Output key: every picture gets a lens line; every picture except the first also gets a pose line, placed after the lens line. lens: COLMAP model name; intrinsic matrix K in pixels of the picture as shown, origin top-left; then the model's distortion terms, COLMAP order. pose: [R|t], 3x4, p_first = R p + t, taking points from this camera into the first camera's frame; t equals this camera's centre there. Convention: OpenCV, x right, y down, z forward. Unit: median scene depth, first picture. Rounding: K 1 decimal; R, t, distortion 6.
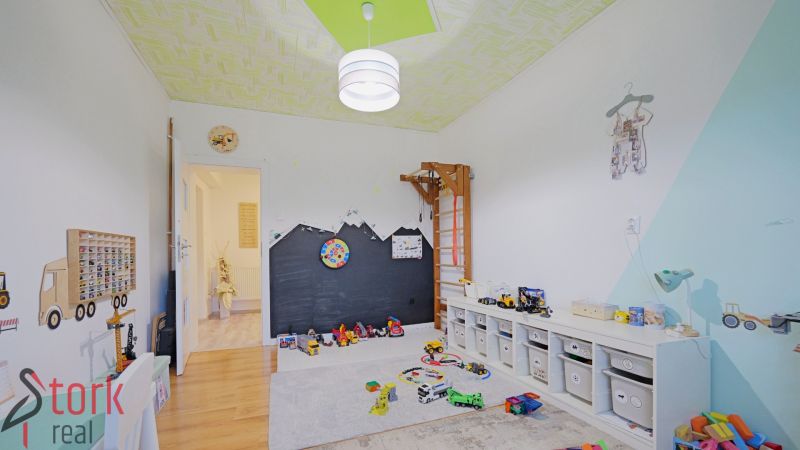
lens RADIAL K [[328.7, 0, 398.2], [0, 328.7, 246.0], [0, 0, 1]] dist [-0.002417, -0.000227]
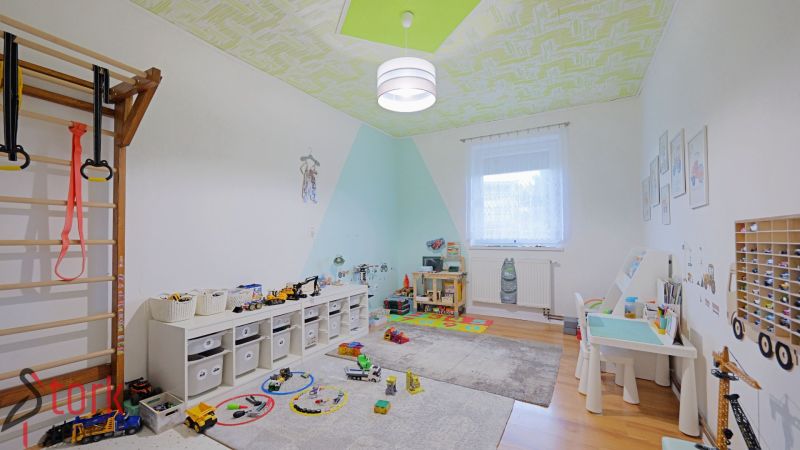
lens RADIAL K [[328.0, 0, 398.9], [0, 328.0, 235.3], [0, 0, 1]] dist [-0.000981, -0.000162]
pose [[-0.654011, 0.021483, 0.756180, -0.871851], [-0.010962, 0.999223, -0.037869, 0.014931], [-0.756406, -0.033056, -0.653267, 1.753201]]
